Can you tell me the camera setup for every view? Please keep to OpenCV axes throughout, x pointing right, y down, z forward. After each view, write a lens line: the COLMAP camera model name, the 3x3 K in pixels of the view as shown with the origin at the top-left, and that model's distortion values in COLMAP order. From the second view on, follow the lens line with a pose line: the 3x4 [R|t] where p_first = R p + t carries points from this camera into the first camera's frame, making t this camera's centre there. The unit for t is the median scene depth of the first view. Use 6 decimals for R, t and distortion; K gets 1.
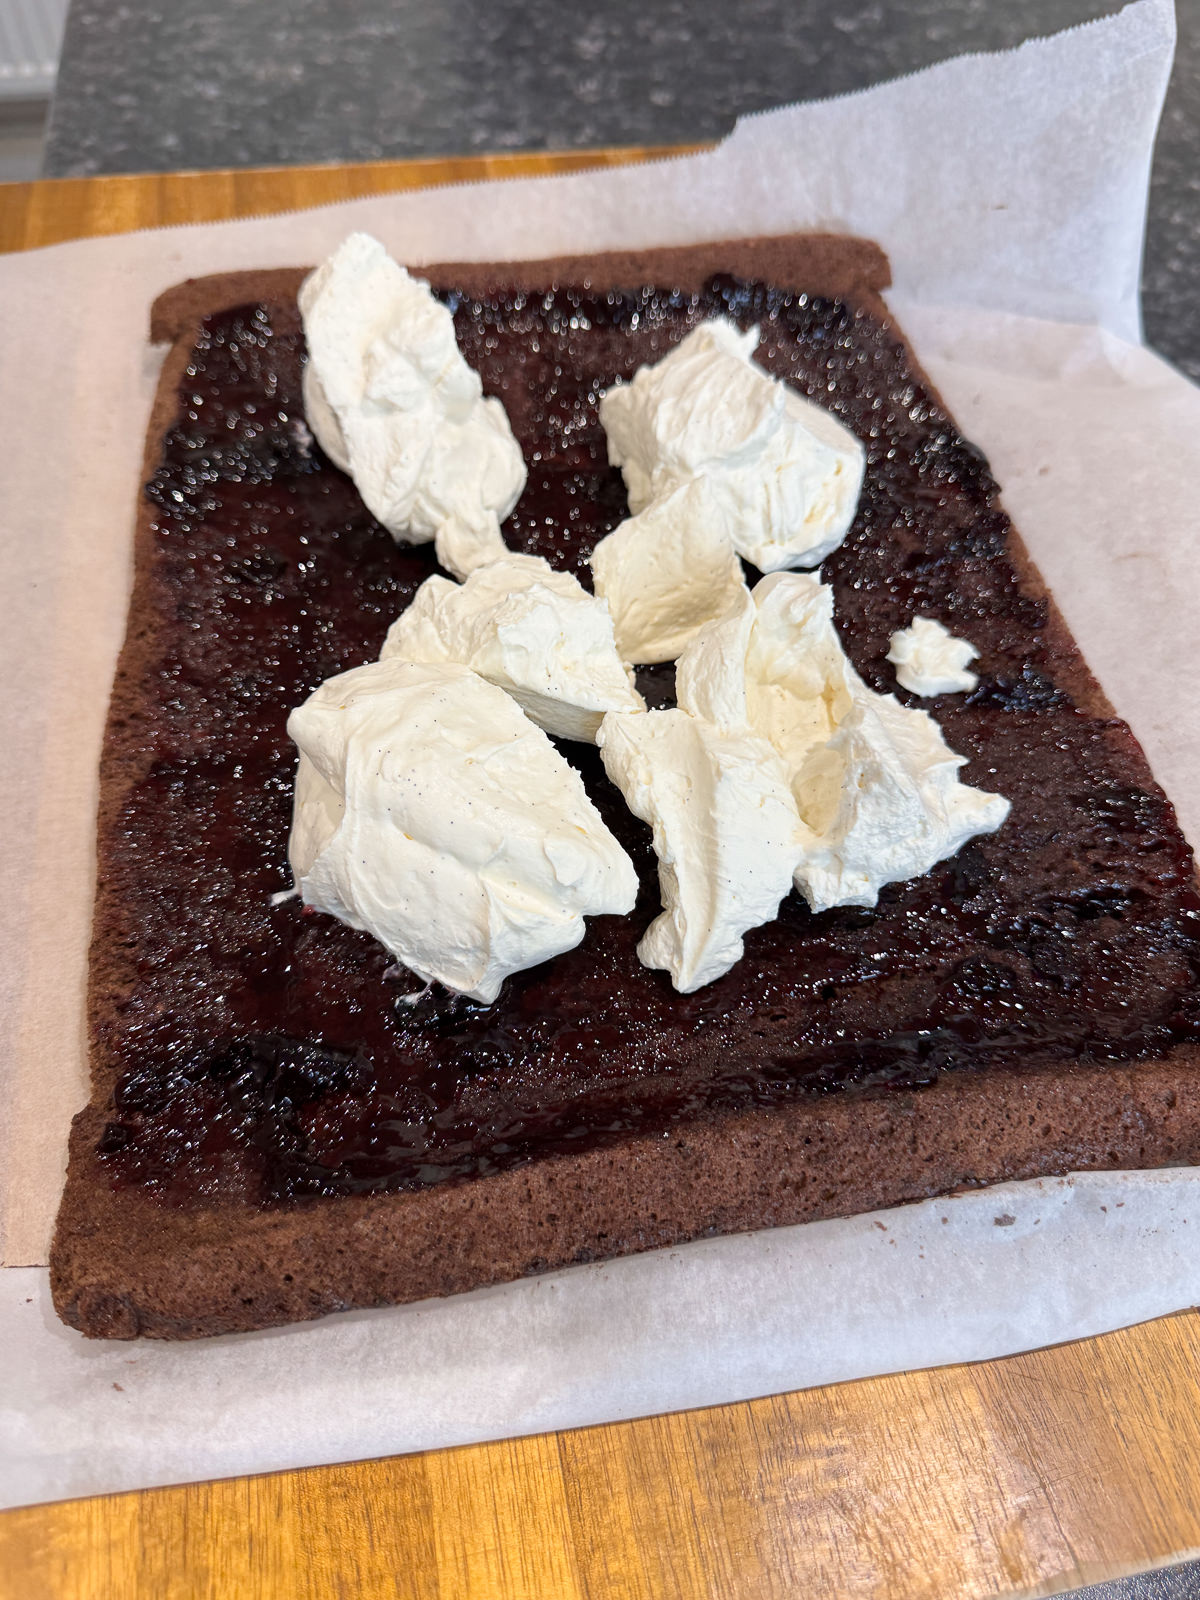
lens RADIAL K [[1127.5, 0, 600.0], [0, 1127.5, 800.0], [0, 0, 1]] dist [-0.021714, -0.004069]
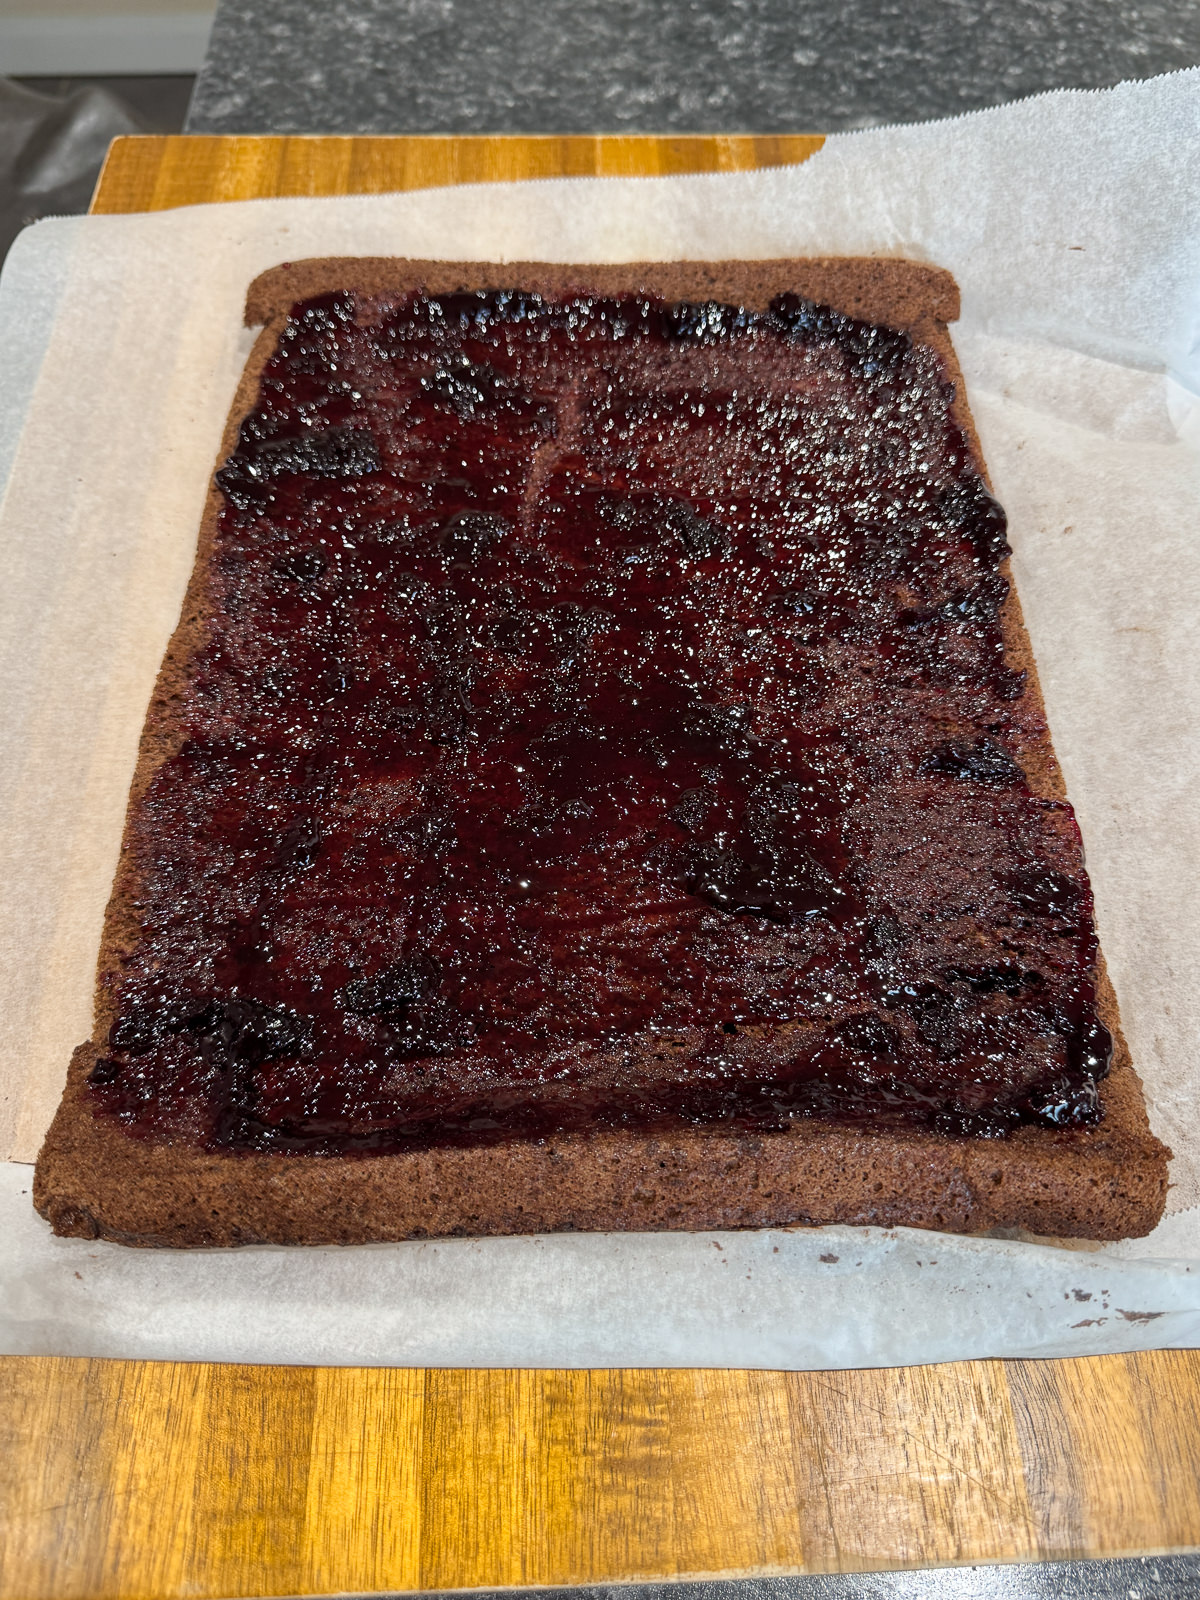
lens RADIAL K [[1115.6, 0, 600.0], [0, 1115.6, 800.0], [0, 0, 1]] dist [-0.001474, -0.026137]
pose [[0.987729, 0.120960, -0.098794, 0.186014], [-0.112725, 0.989977, 0.085078, -0.156734], [0.108095, -0.072897, 0.991464, -0.117172]]
